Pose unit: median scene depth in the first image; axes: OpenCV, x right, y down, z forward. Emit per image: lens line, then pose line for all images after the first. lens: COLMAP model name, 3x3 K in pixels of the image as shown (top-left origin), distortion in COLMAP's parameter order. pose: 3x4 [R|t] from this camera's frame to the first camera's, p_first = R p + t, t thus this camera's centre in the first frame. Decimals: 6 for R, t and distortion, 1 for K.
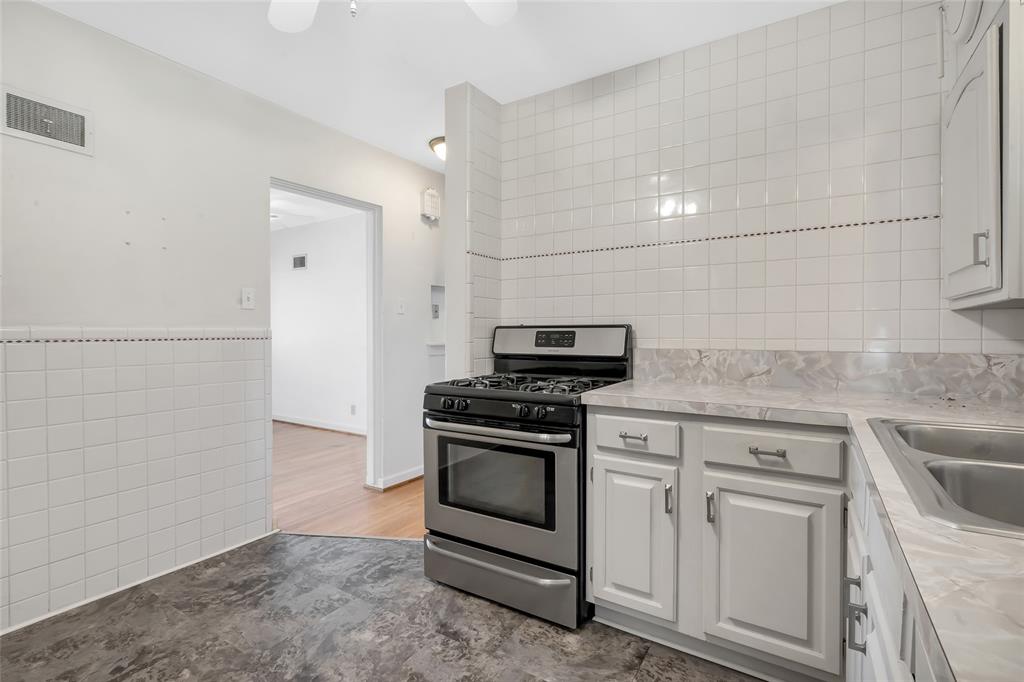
lens RADIAL K [[485.3, 0, 520.3], [0, 485.3, 335.7], [0, 0, 1]] dist [-0.000673, 0.000972]
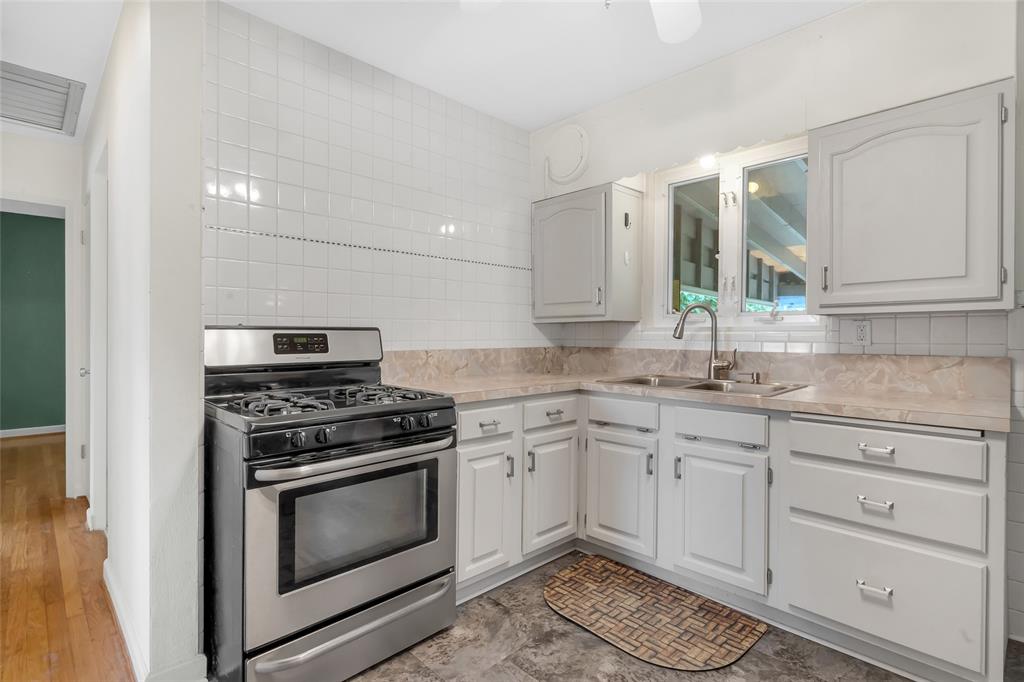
lens RADIAL K [[485.3, 0, 519.6], [0, 485.3, 341.4], [0, 0, 1]] dist [-0.000673, 0.000972]
pose [[0.233526, -0.009012, 0.972309, -0.766101], [0.007578, 0.999944, 0.007448, -0.000018], [-0.972321, 0.005629, 0.233581, 0.557344]]
